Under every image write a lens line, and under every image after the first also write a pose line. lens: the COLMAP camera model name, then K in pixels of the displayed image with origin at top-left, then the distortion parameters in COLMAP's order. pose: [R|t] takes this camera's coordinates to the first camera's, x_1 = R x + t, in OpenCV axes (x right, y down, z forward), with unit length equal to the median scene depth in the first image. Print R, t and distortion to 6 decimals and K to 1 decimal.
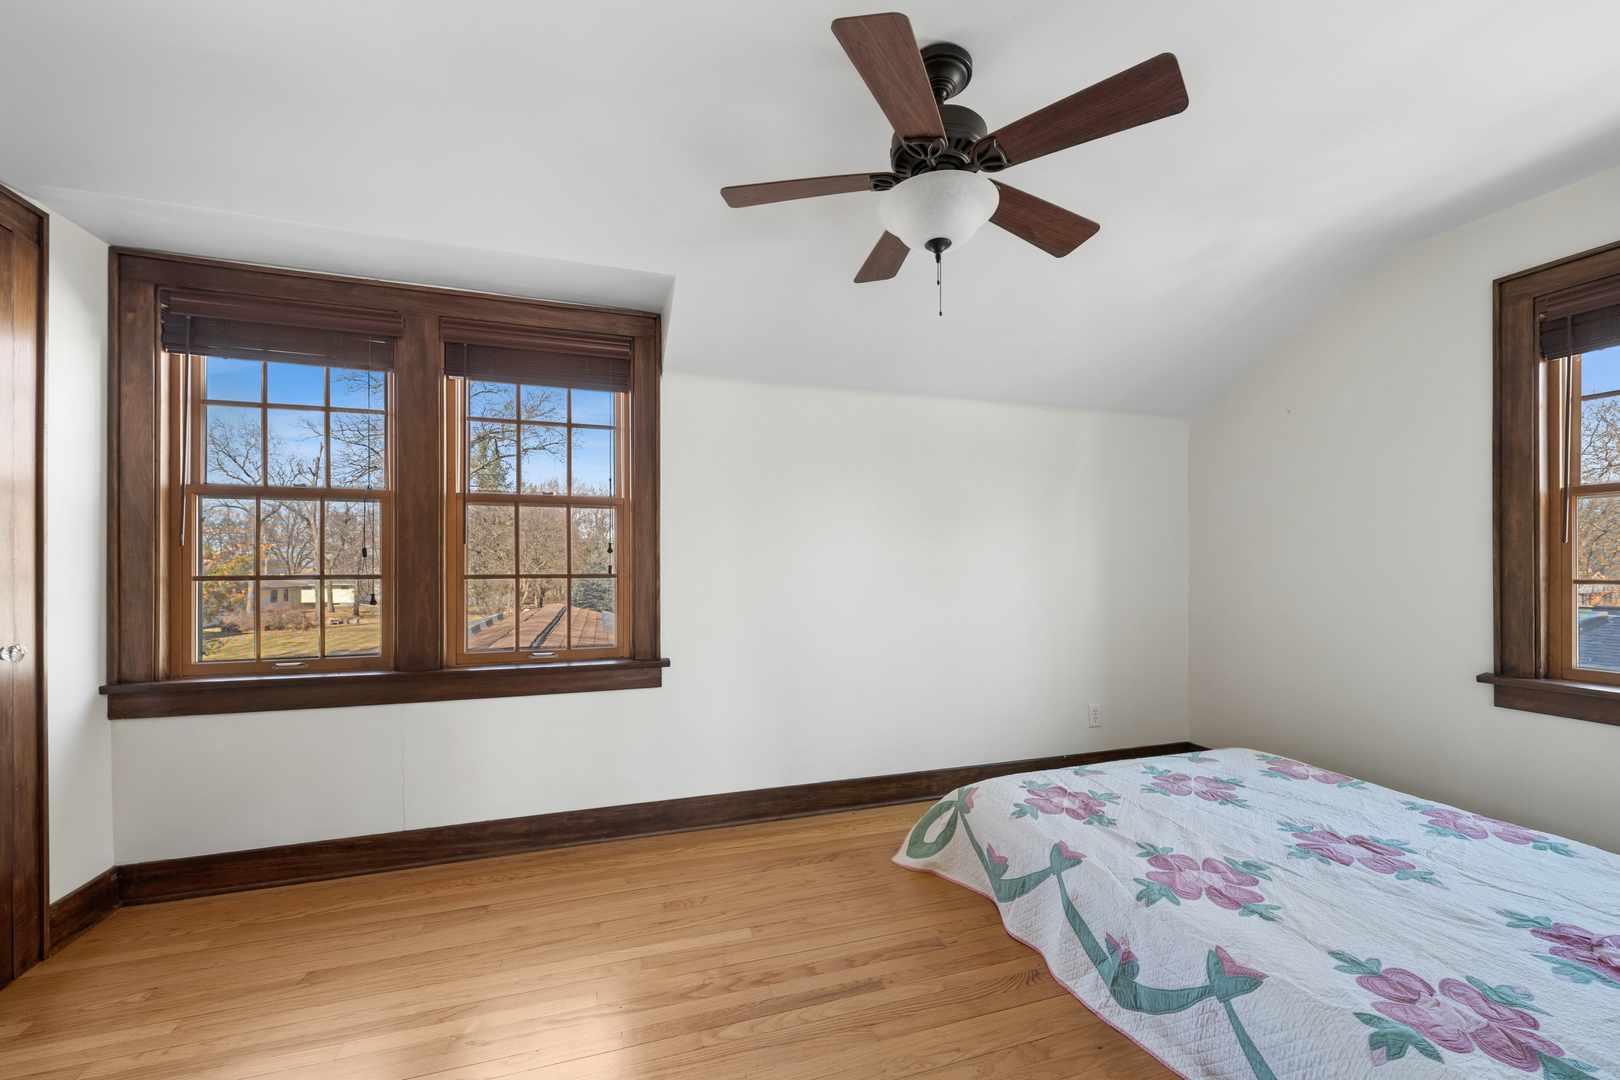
lens RADIAL K [[656.6, 0, 814.3], [0, 656.6, 566.6], [0, 0, 1]] dist [-0.000954, -0.000116]
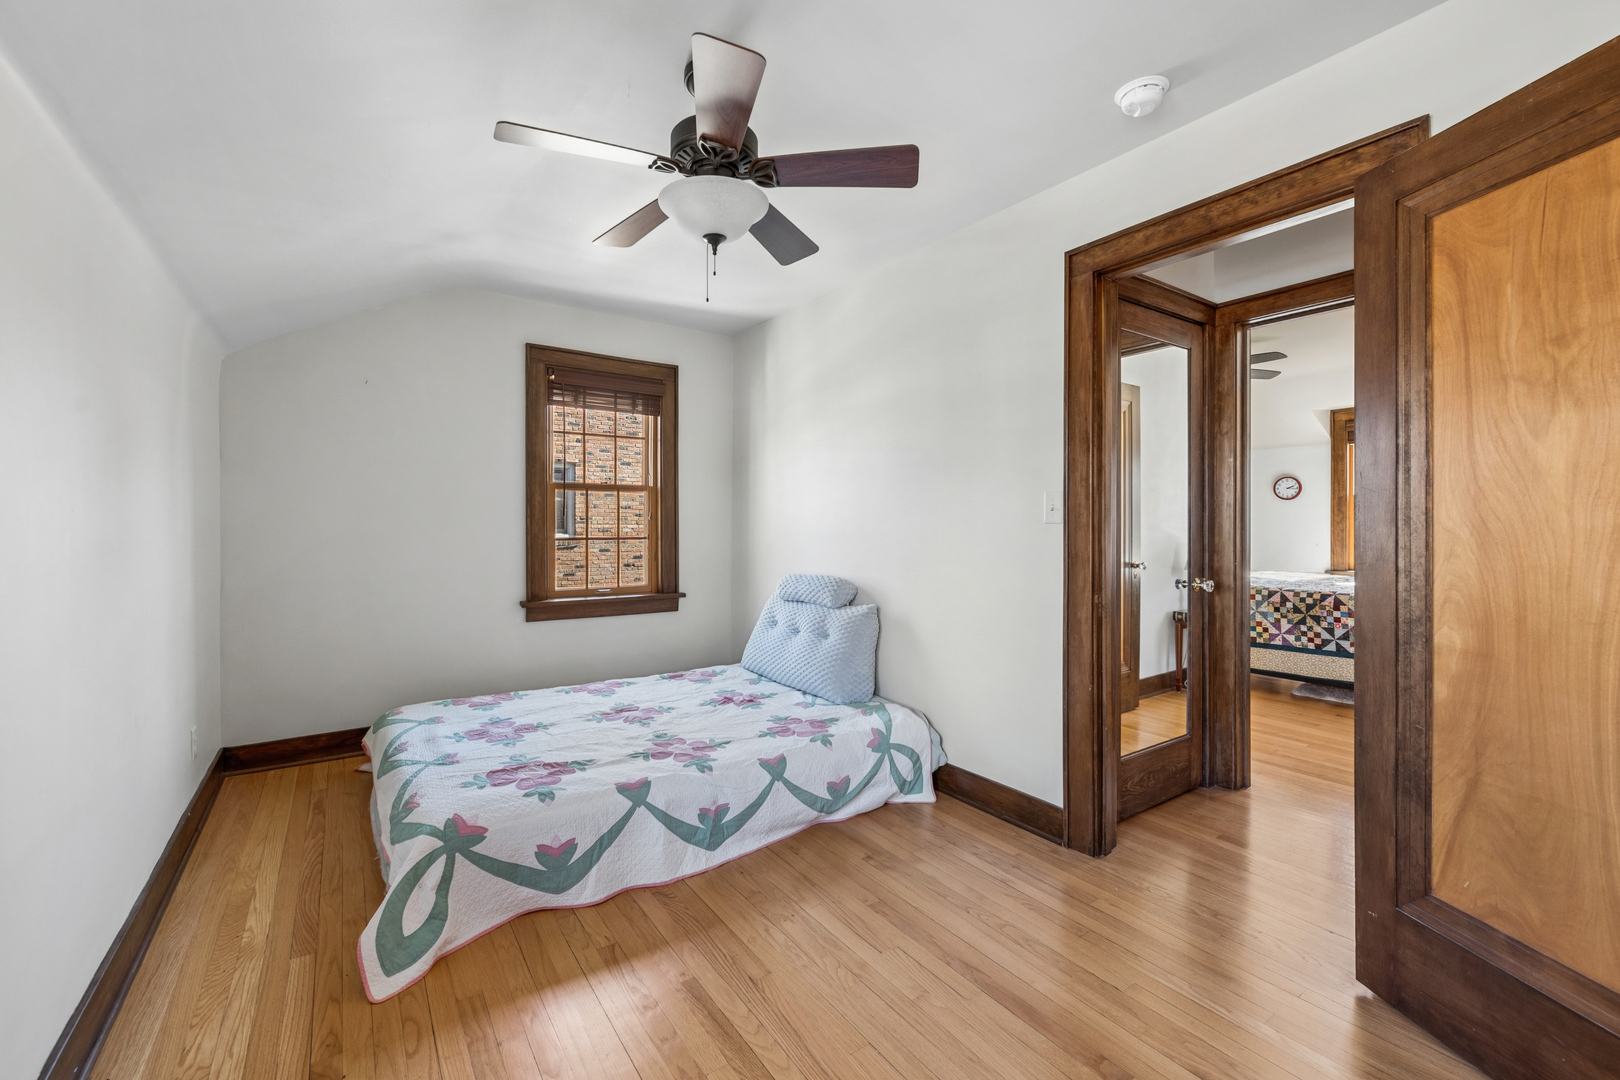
lens RADIAL K [[651.7, 0, 804.0], [0, 651.7, 535.8], [0, 0, 1]] dist [-0.000852, -0.000131]
pose [[-0.265176, -0.013293, 0.964108, -0.716626], [0.000470, 0.999903, 0.013916, -0.011230], [-0.964200, 0.004144, -0.265144, 0.935571]]
